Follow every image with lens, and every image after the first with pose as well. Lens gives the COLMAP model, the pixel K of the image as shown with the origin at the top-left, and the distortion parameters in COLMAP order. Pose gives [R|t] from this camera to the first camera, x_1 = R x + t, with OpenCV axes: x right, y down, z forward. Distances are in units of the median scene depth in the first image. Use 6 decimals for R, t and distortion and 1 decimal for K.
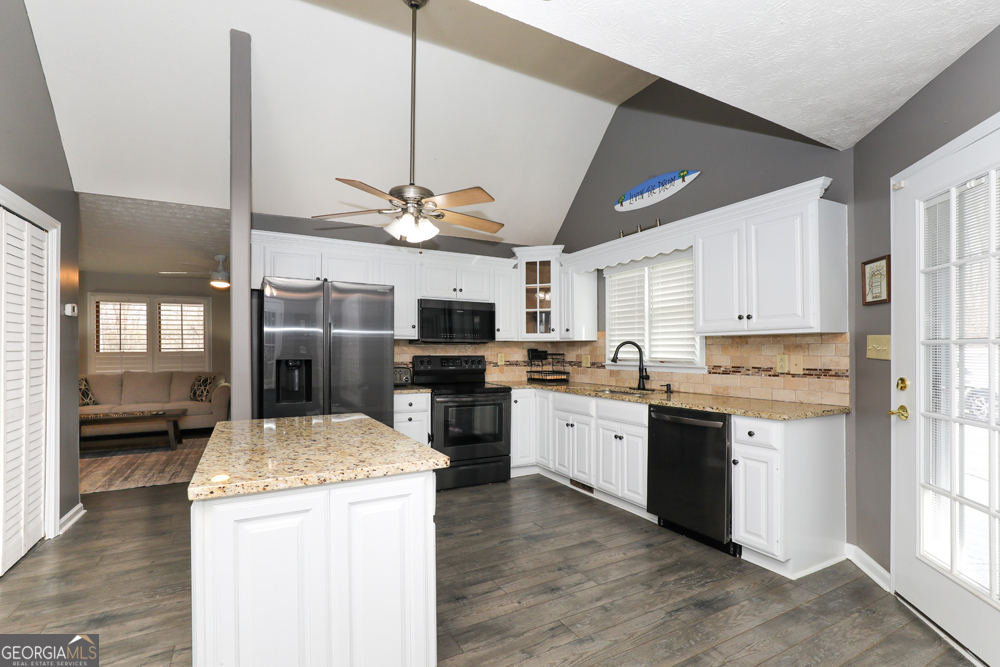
lens RADIAL K [[428.3, 0, 475.4], [0, 428.3, 348.4], [0, 0, 1]] dist [0.000116, -0.000054]
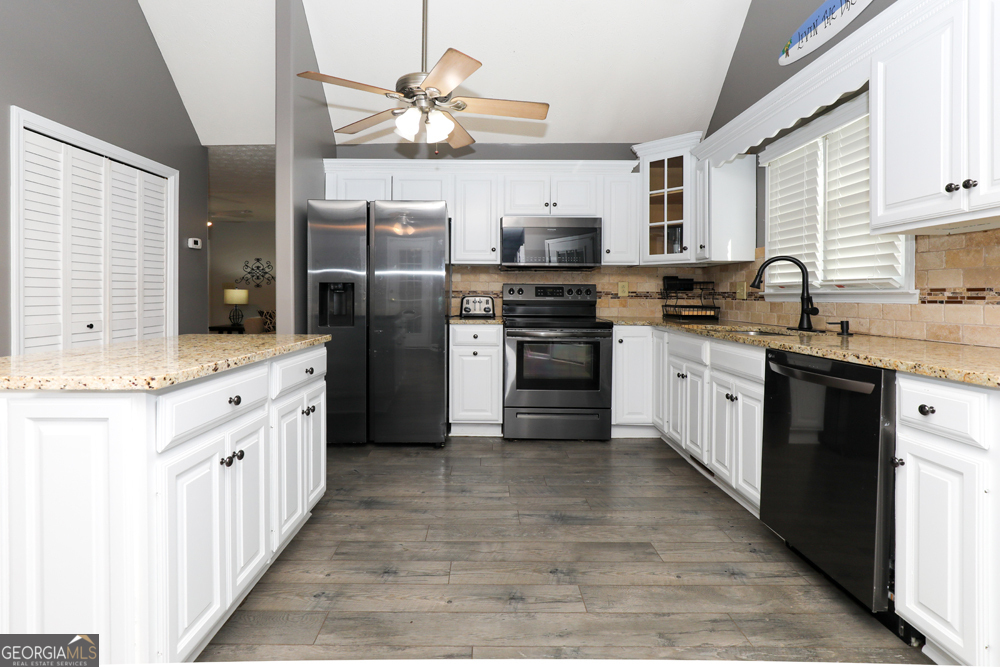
lens RADIAL K [[435.6, 0, 505.0], [0, 435.6, 298.6], [0, 0, 1]] dist [-0.001443, 0.000412]
pose [[0.891837, 0.001838, -0.452353, 0.286147], [0.003156, 0.999942, 0.010285, 0.041171], [0.452346, -0.010600, 0.891780, 0.216561]]
